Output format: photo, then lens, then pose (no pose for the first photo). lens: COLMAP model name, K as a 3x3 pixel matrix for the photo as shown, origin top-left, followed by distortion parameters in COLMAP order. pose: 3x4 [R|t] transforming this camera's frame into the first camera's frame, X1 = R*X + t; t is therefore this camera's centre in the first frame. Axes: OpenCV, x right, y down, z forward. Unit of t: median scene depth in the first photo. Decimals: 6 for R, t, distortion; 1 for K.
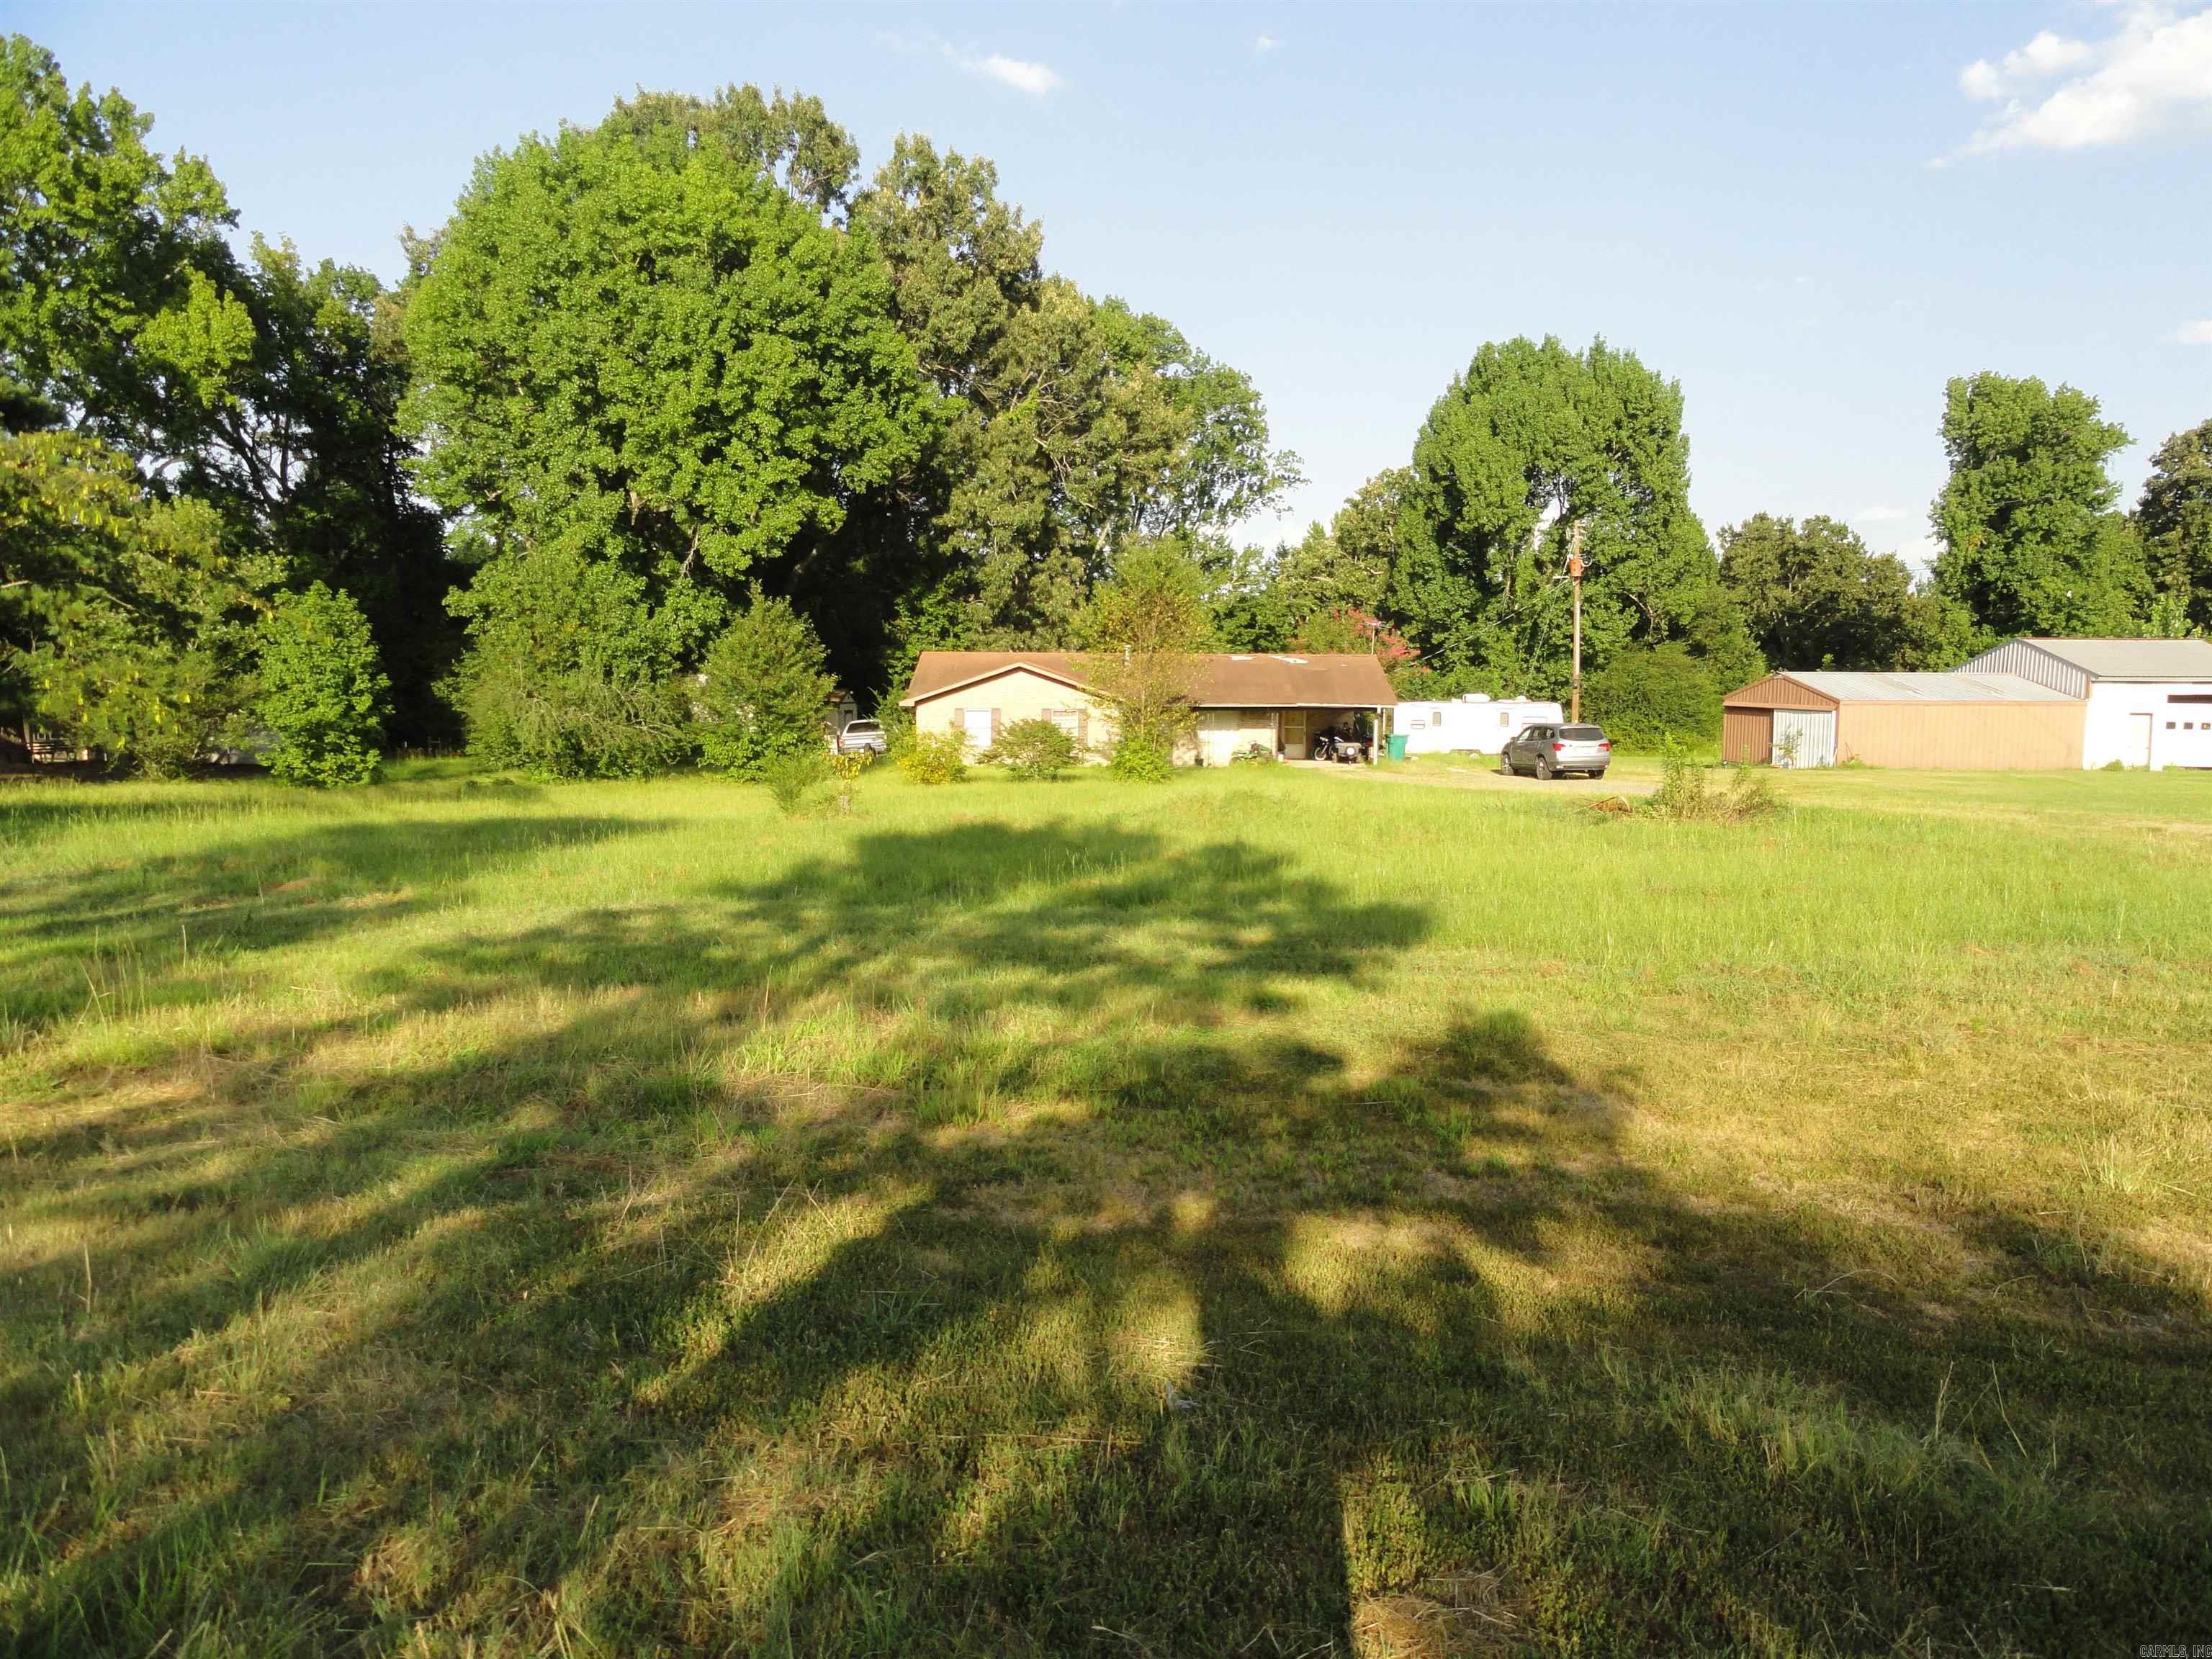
lens RADIAL K [[1552.4, 0, 1113.8], [0, 1552.4, 829.4], [0, 0, 1]] dist [0.001357, 0.003737]
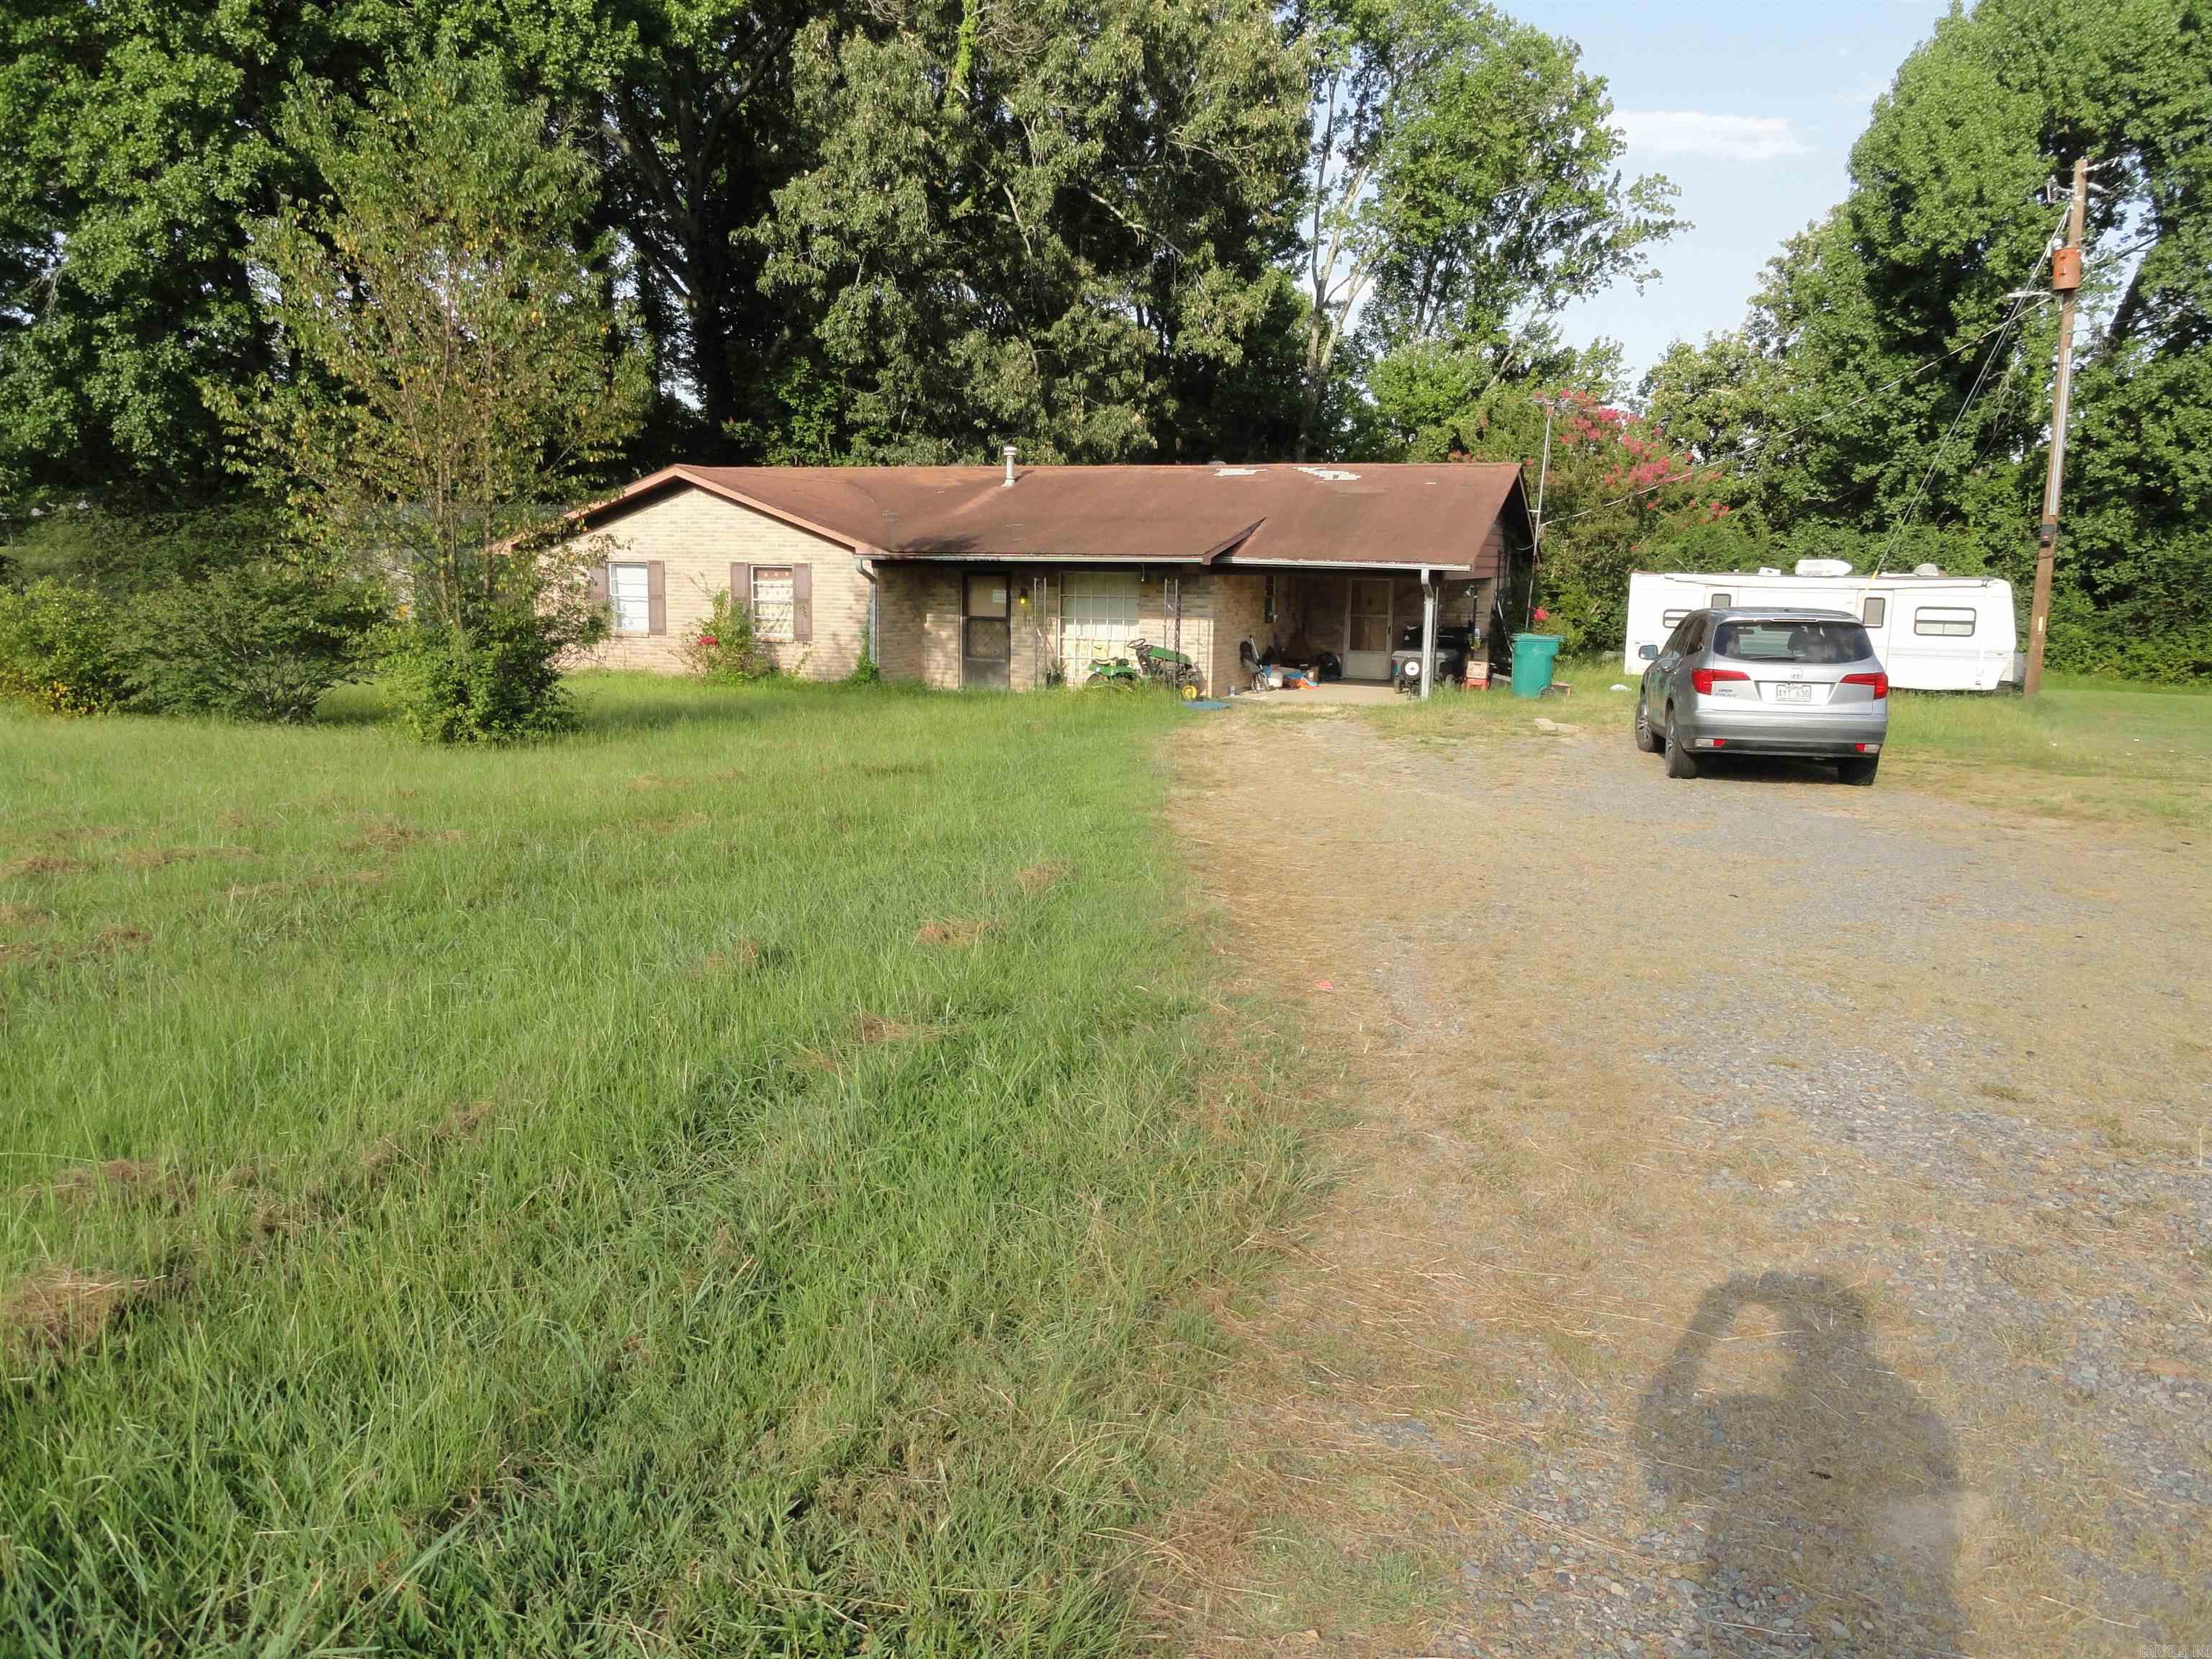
lens RADIAL K [[1552.4, 0, 1113.8], [0, 1552.4, 829.4], [0, 0, 1]] dist [0.001357, 0.003737]
pose [[0.933615, 0.069803, -0.351412, 0.164592], [-0.046749, 0.996186, 0.073678, -0.023128], [0.355214, -0.052358, 0.933317, 0.374529]]
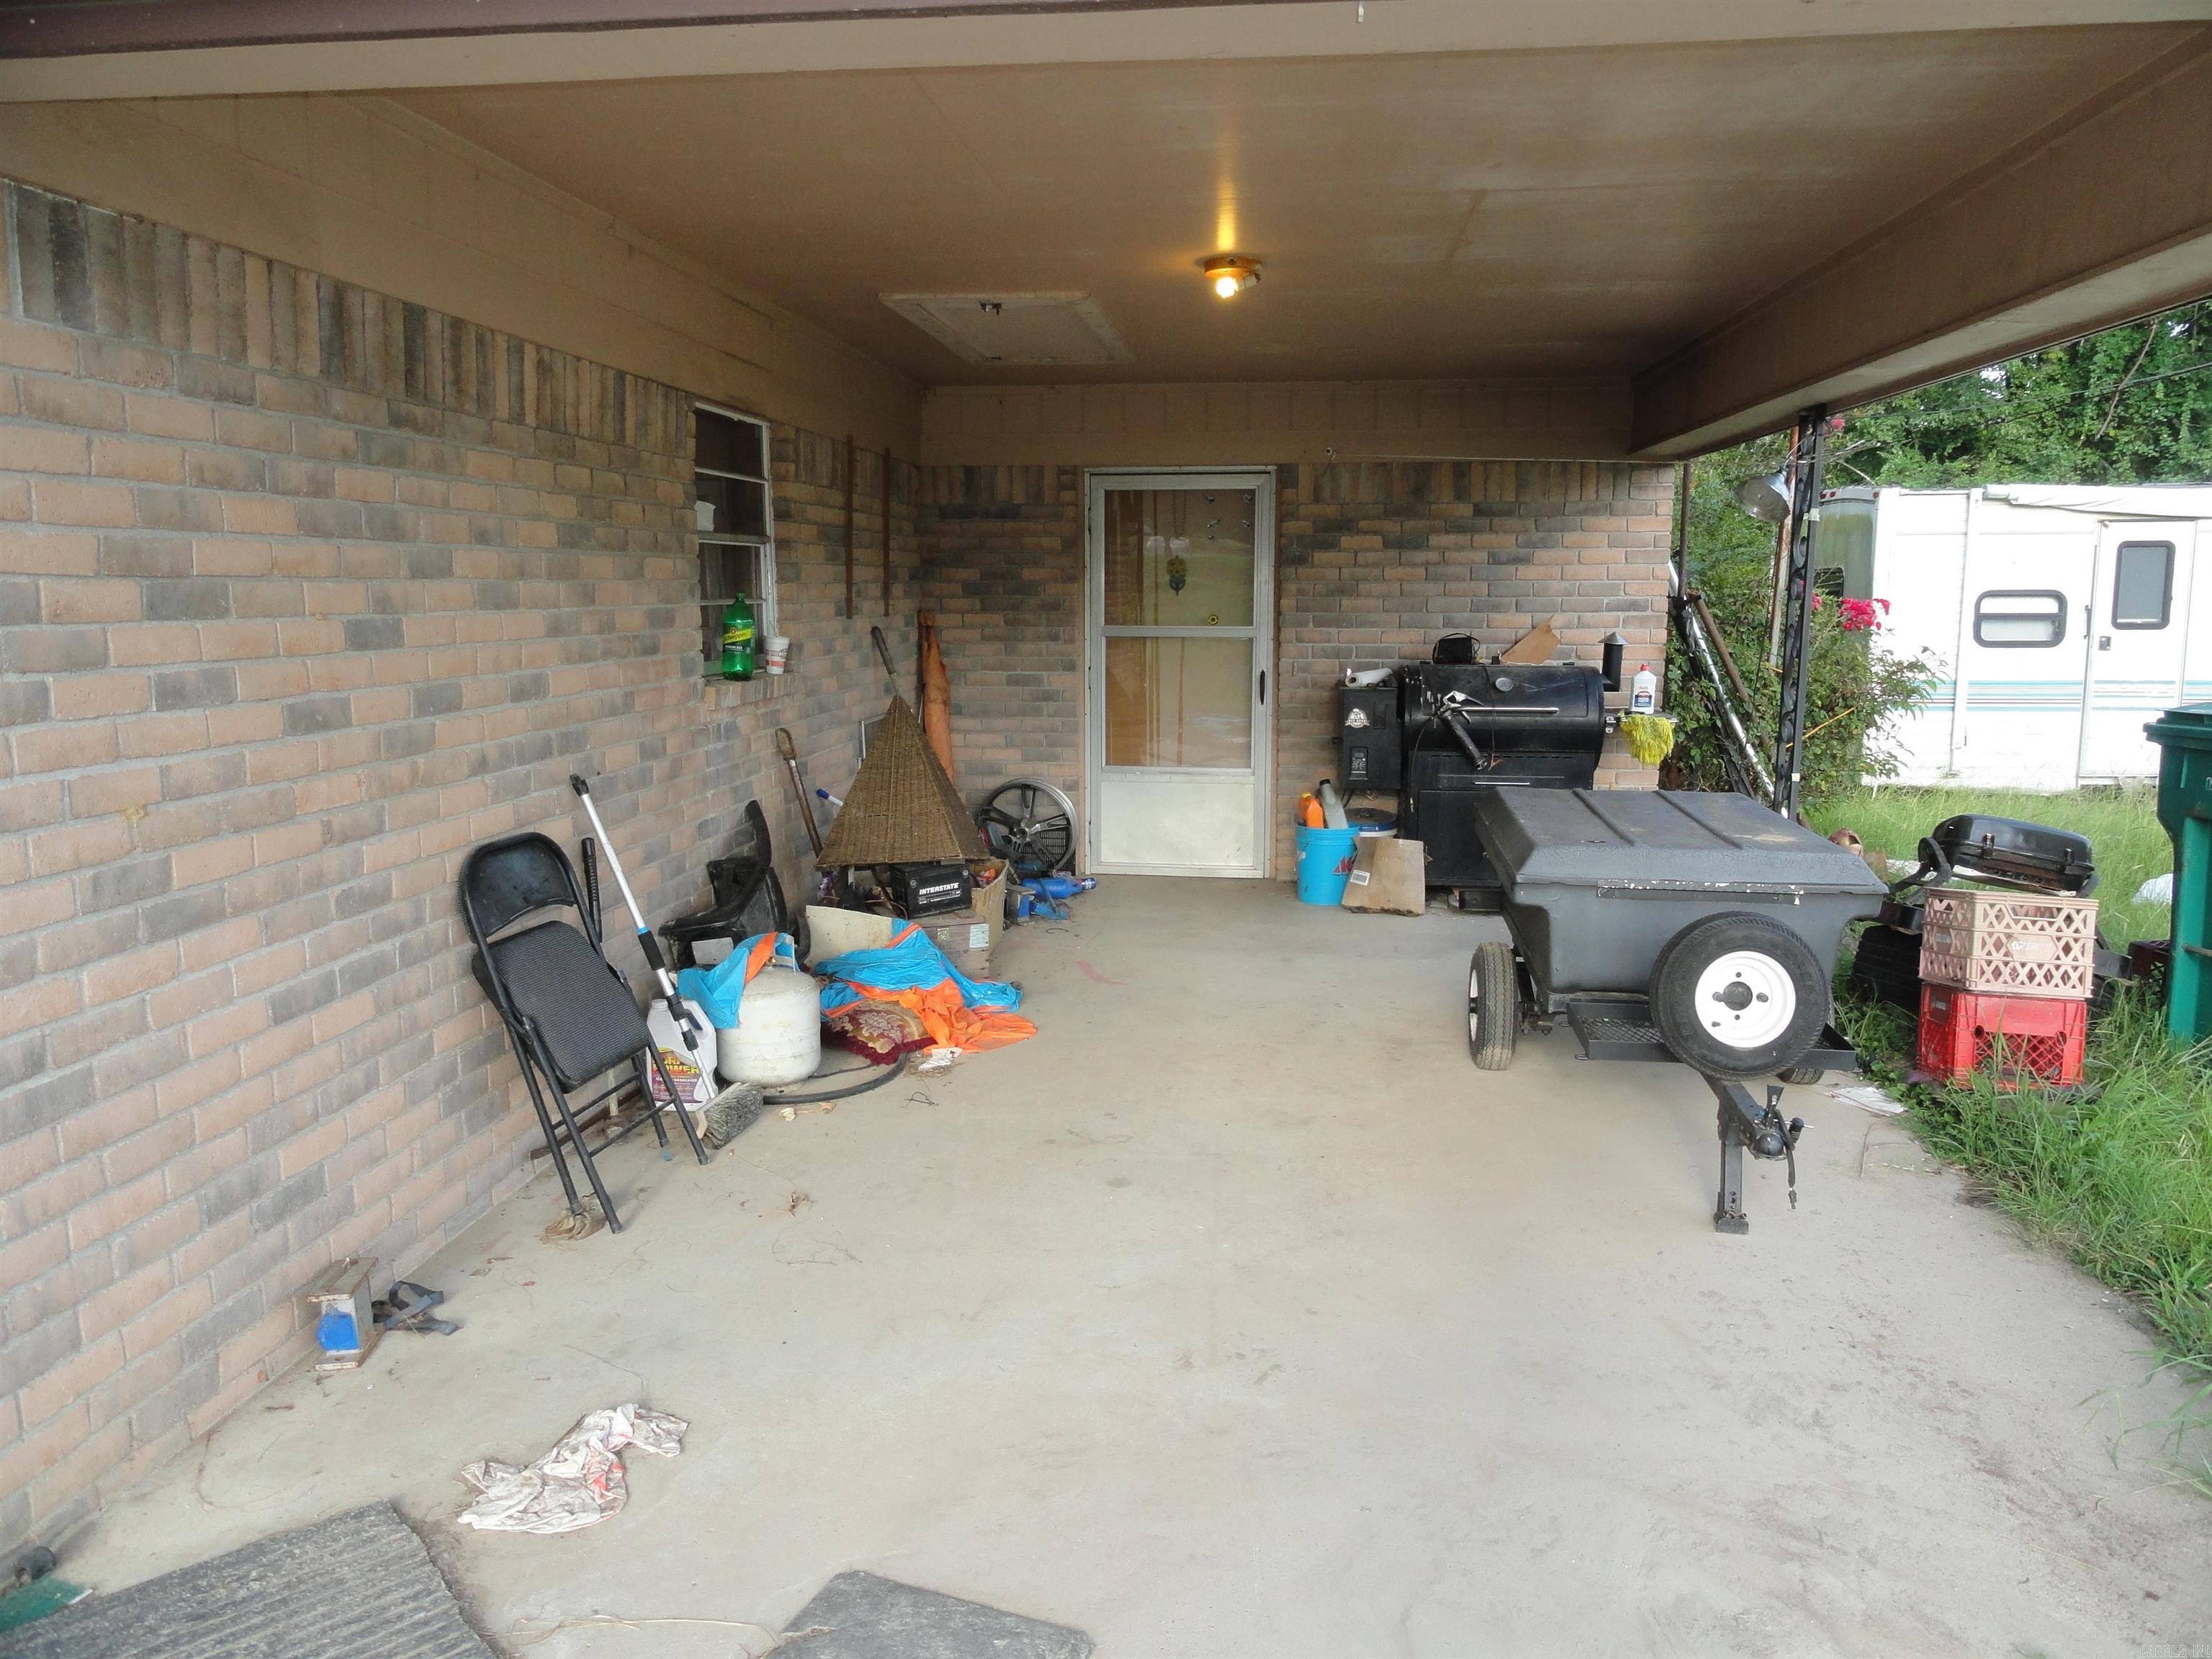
lens RADIAL K [[1552.4, 0, 1113.8], [0, 1552.4, 829.4], [0, 0, 1]] dist [0.001357, 0.003737]
pose [[0.994022, 0.009958, -0.108724, 0.092725], [-0.004030, 0.998500, 0.054610, -0.042988], [0.109104, -0.053845, 0.992571, 0.656304]]
